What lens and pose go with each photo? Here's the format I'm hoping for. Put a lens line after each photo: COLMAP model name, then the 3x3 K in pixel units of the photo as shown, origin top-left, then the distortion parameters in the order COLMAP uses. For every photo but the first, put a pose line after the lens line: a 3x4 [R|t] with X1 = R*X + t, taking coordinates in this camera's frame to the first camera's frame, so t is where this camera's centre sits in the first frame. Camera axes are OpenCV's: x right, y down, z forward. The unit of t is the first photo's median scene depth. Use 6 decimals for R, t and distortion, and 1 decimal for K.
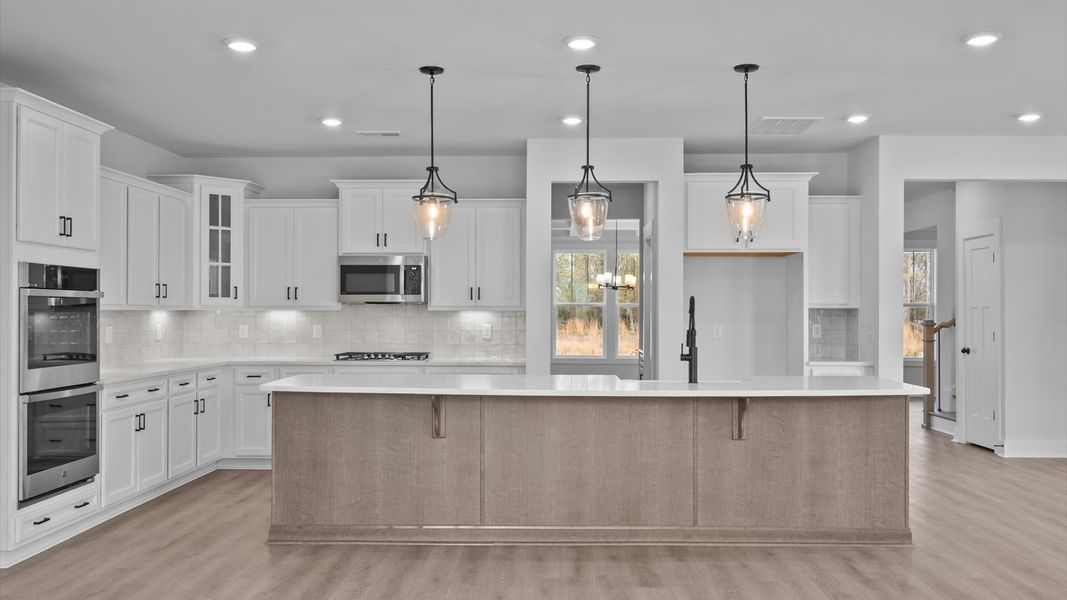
lens RADIAL K [[880.3, 0, 535.0], [0, 880.3, 302.4], [0, 0, 1]] dist [0.006309, -0.004762]
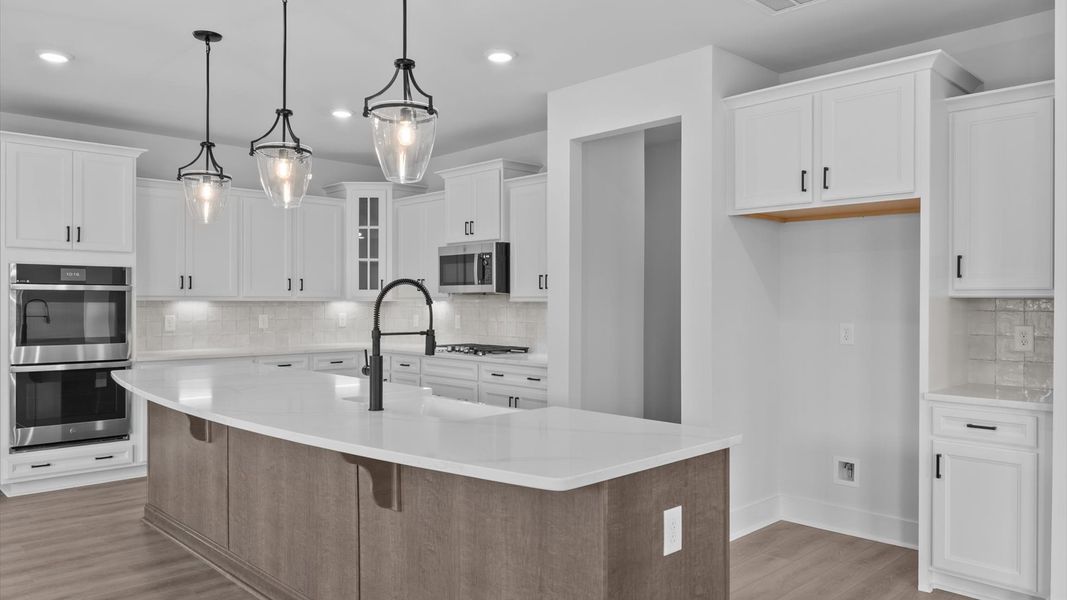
lens RADIAL K [[752.7, 0, 532.8], [0, 752.7, 298.5], [0, 0, 1]] dist [-0.000128, -0.000433]
pose [[0.702140, -0.002241, -0.712036, 0.470534], [0.005257, 0.999984, 0.002036, 0.004785], [0.712020, -0.005173, 0.702140, 0.484997]]
